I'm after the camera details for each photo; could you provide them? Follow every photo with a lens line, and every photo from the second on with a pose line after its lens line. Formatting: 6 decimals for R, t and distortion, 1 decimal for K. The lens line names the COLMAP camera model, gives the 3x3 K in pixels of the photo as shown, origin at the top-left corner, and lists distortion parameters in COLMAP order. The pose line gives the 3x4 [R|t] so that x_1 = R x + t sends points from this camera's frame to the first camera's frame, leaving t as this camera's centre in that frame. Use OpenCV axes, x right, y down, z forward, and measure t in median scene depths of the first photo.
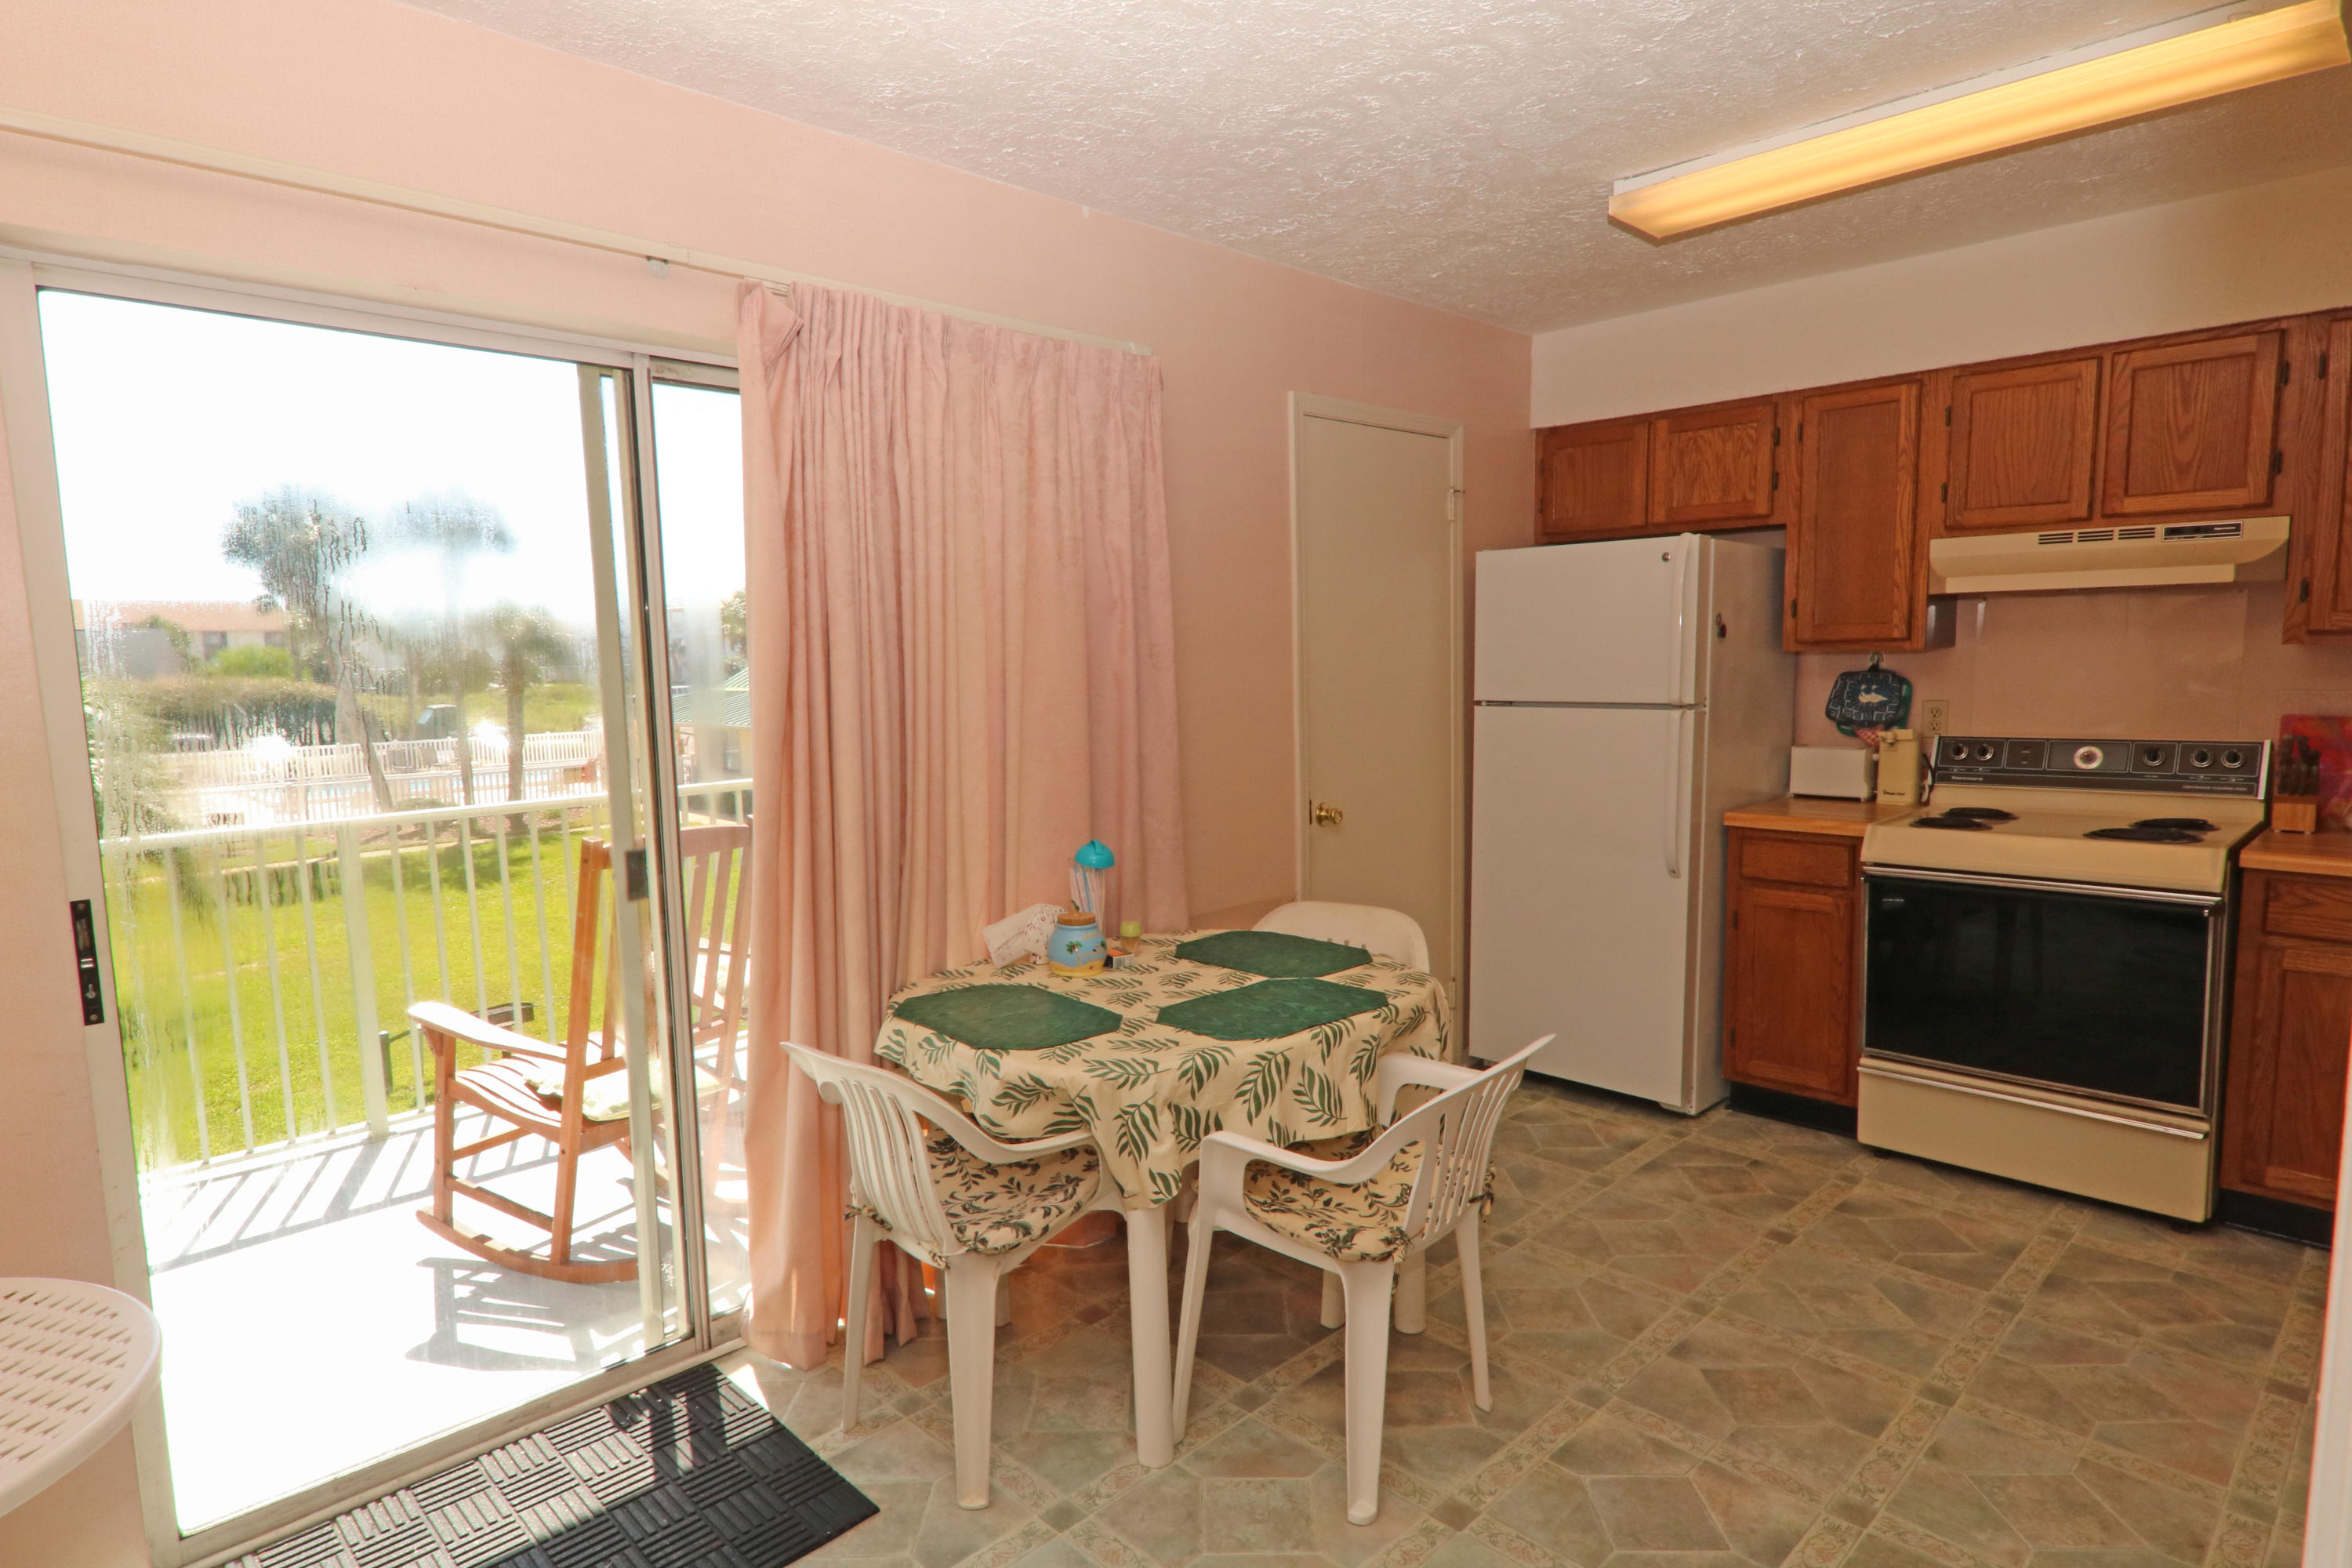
lens RADIAL K [[1314.0, 0, 1157.7], [0, 1314.0, 812.1], [0, 0, 1]] dist [0.019230, 0.000331]
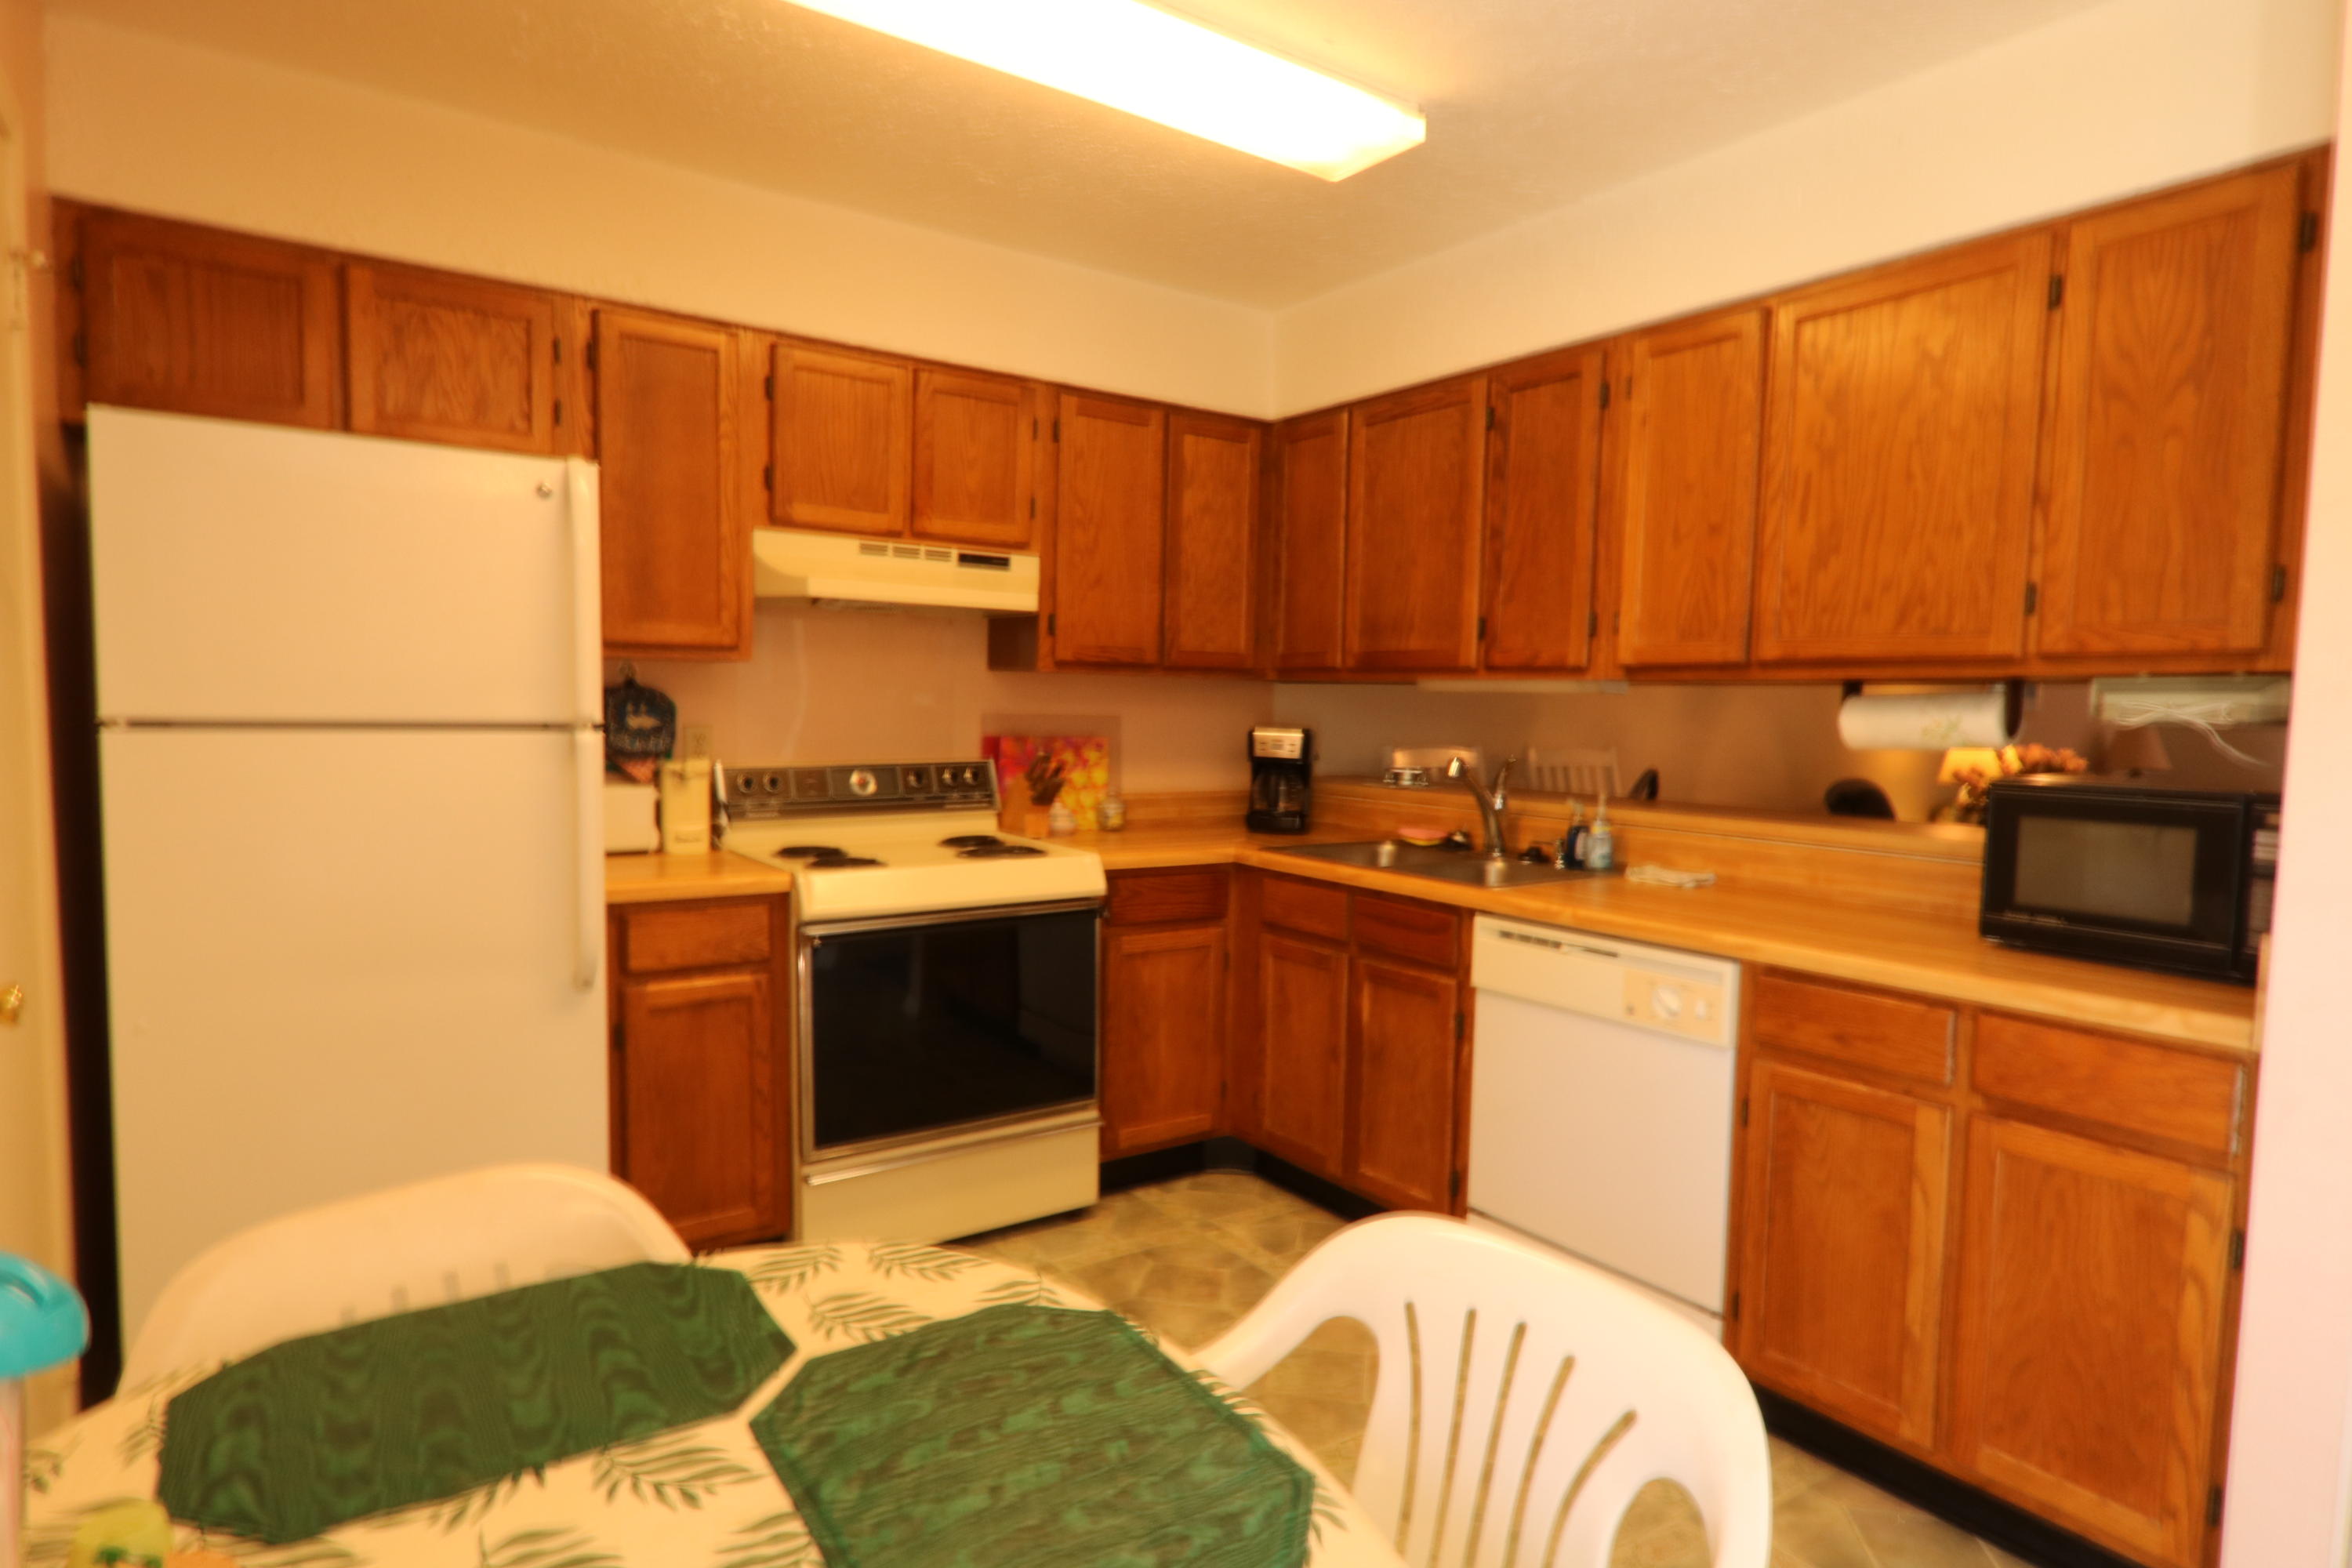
lens RADIAL K [[1314.0, 0, 1157.7], [0, 1314.0, 812.1], [0, 0, 1]] dist [0.019230, 0.000331]
pose [[0.163308, -0.055790, 0.984996, -0.178271], [0.098382, 0.994344, 0.040008, -0.033195], [-0.981657, 0.090372, 0.167873, 0.560253]]
